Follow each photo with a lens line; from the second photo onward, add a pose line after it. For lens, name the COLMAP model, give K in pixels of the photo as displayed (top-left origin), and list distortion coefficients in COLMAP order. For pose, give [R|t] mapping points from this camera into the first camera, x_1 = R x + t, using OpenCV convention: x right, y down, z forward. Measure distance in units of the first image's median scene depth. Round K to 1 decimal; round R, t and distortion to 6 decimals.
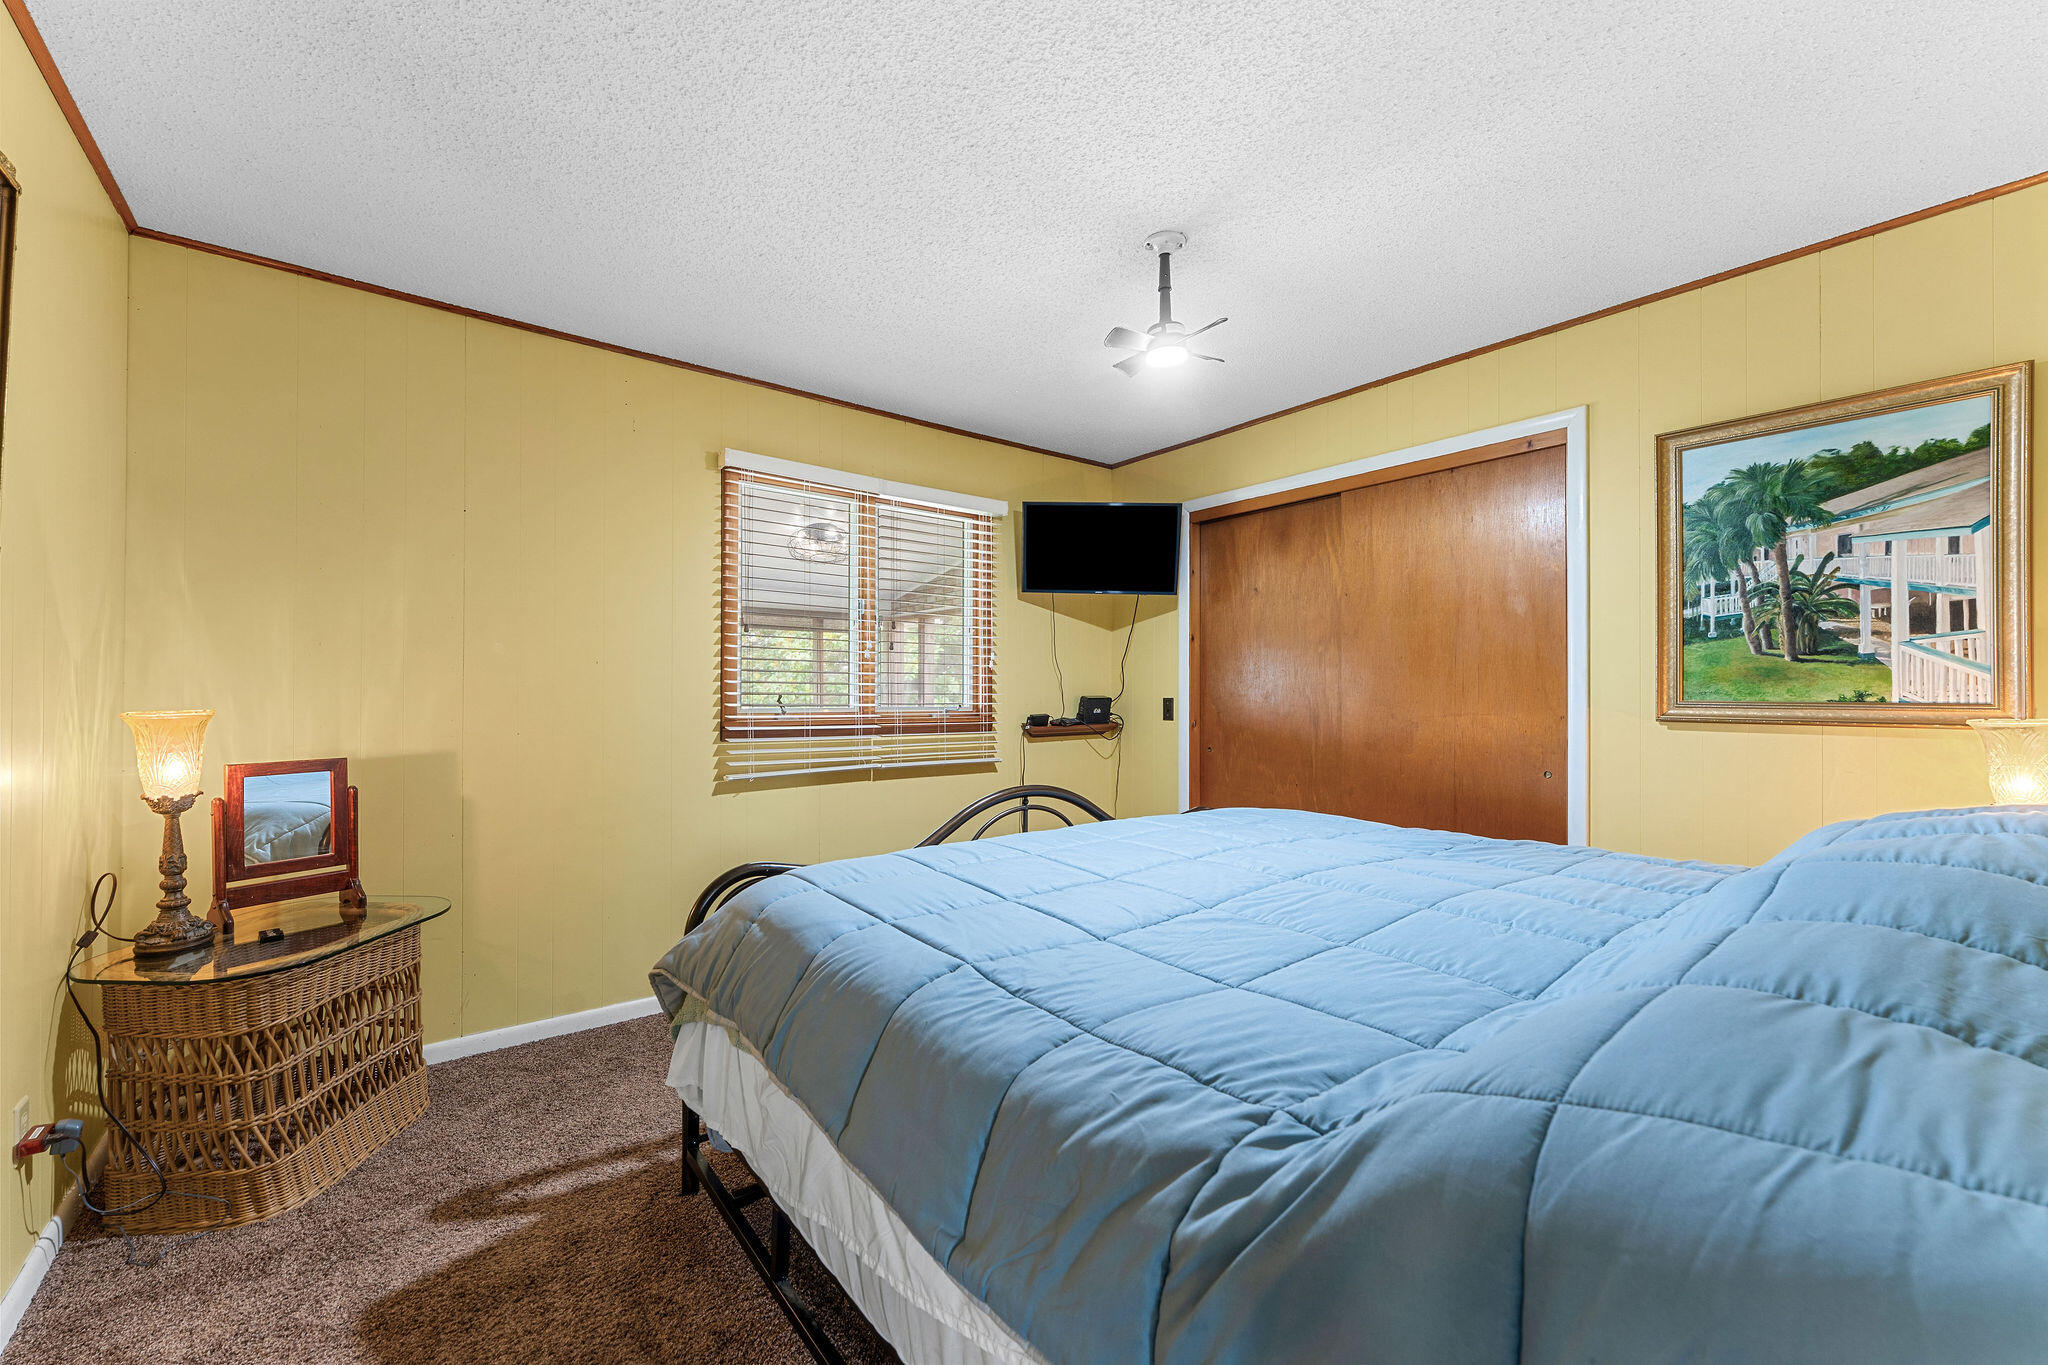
lens RADIAL K [[812.3, 0, 1022.1], [0, 812.3, 694.1], [0, 0, 1]] dist [-0.001228, -0.000524]
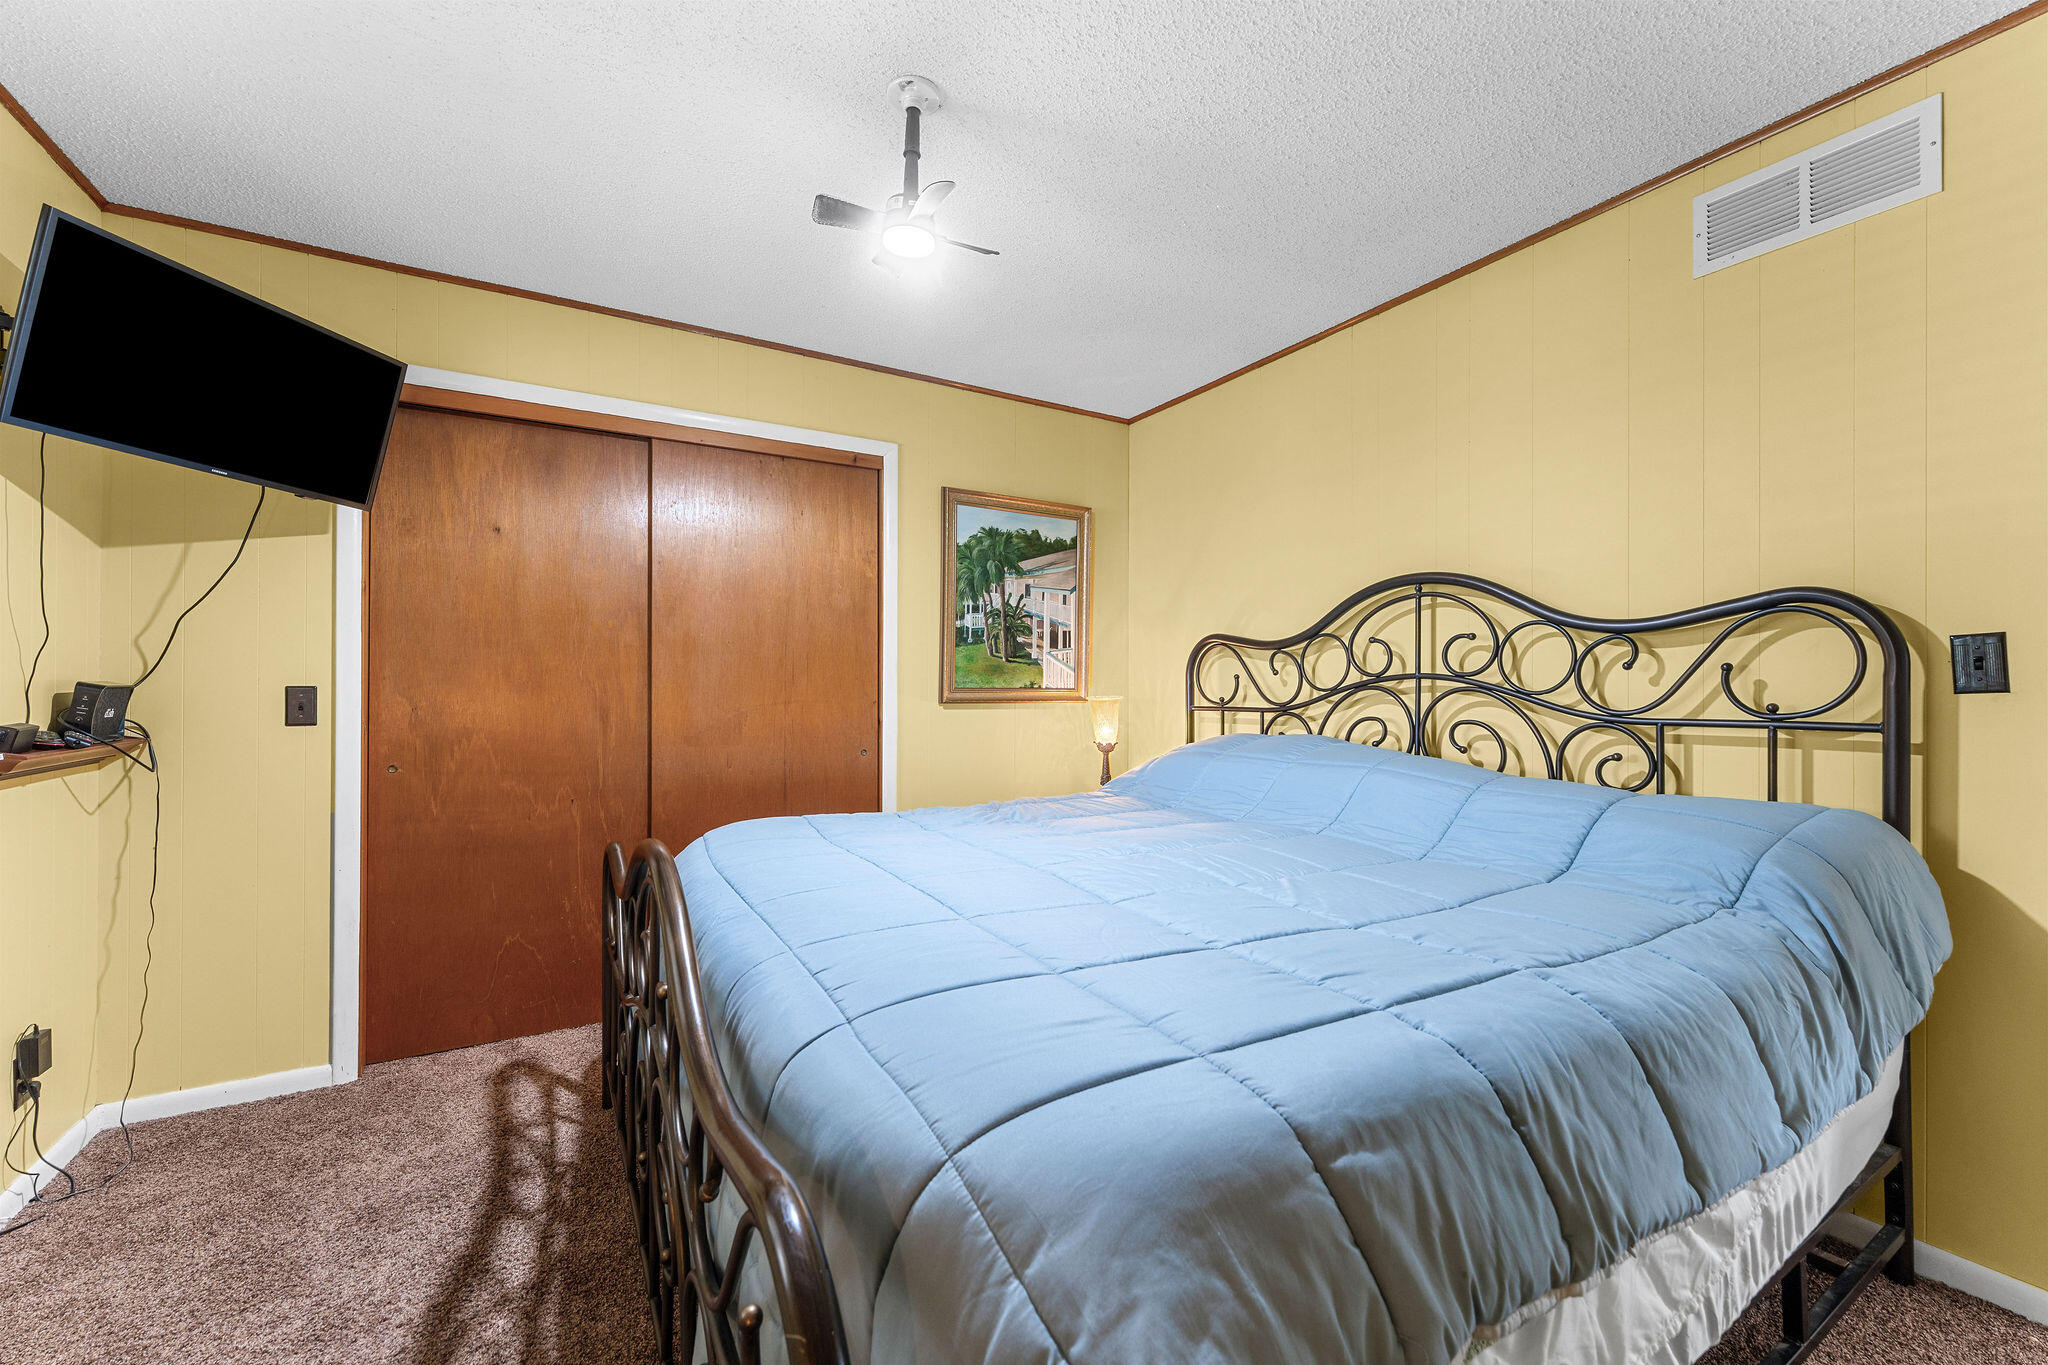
lens RADIAL K [[812.3, 0, 1022.3], [0, 812.3, 679.3], [0, 0, 1]] dist [-0.001228, -0.000524]
pose [[0.124247, 0.010926, 0.992191, -0.562684], [-0.001946, 0.999940, -0.010767, 0.009369], [-0.992249, -0.000593, 0.124261, 0.776893]]
